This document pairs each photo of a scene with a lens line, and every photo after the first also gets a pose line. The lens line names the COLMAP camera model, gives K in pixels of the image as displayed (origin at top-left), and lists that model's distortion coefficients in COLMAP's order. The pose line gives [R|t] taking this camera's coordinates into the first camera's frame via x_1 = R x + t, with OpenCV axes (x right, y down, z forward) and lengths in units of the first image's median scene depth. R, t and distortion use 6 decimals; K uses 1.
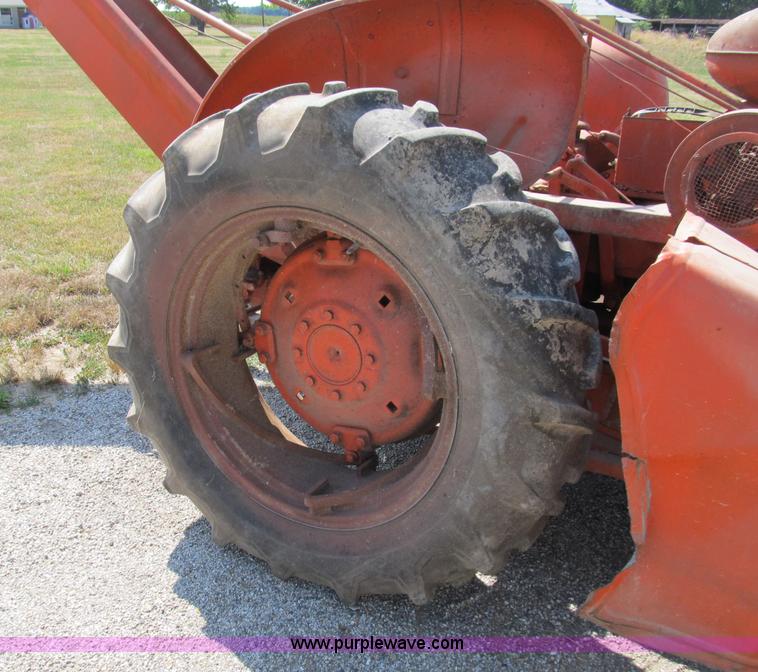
lens RADIAL K [[752.6, 0, 323.1], [0, 752.6, 352.4], [0, 0, 1]] dist [-0.056510, 0.000000]
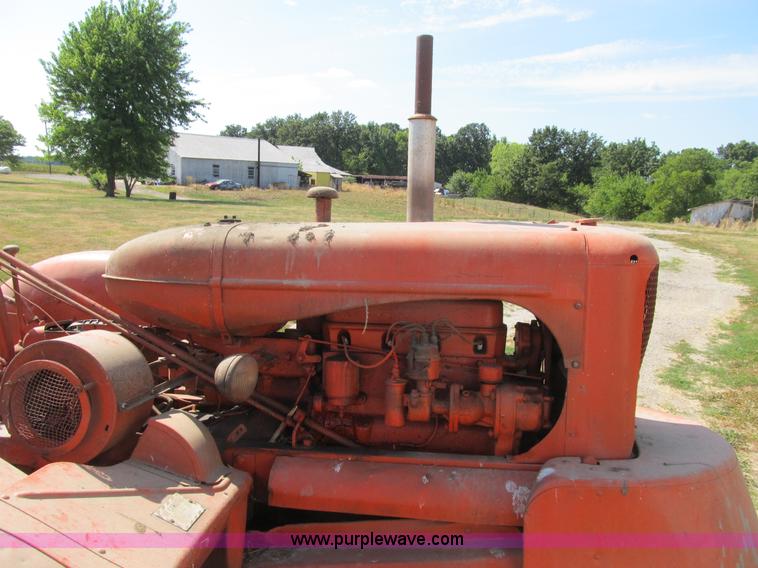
lens RADIAL K [[618.5, 0, 378.0], [0, 618.5, 277.6], [0, 0, 1]] dist [-0.062489, 0.025265]
pose [[0.914836, -0.032808, 0.402490, 0.603919], [0.132411, 0.965963, -0.222223, -0.142862], [-0.381500, 0.256592, 0.888042, -0.019209]]
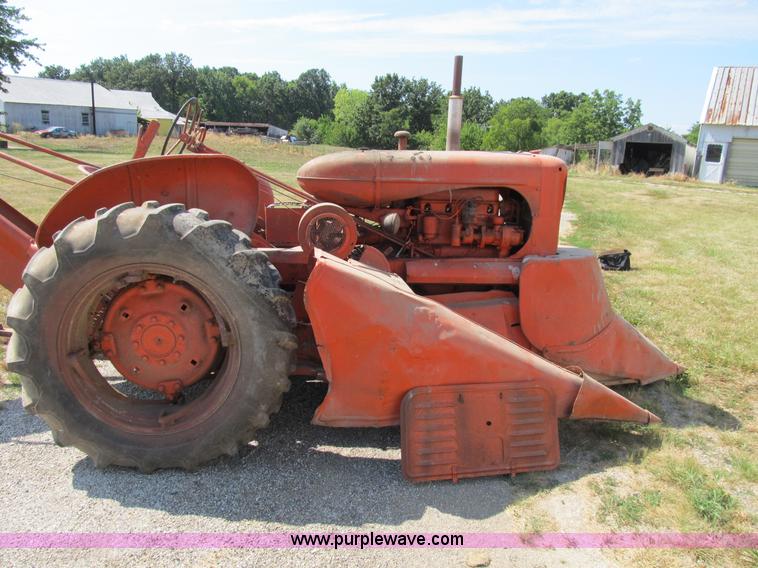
lens RADIAL K [[618.5, 0, 368.0], [0, 618.5, 282.1], [0, 0, 1]] dist [-0.062489, 0.025265]
pose [[0.793672, -0.114363, 0.597499, -0.516475], [0.210990, 0.972955, -0.094036, 0.127021], [-0.570585, 0.200700, 0.796337, -0.591984]]
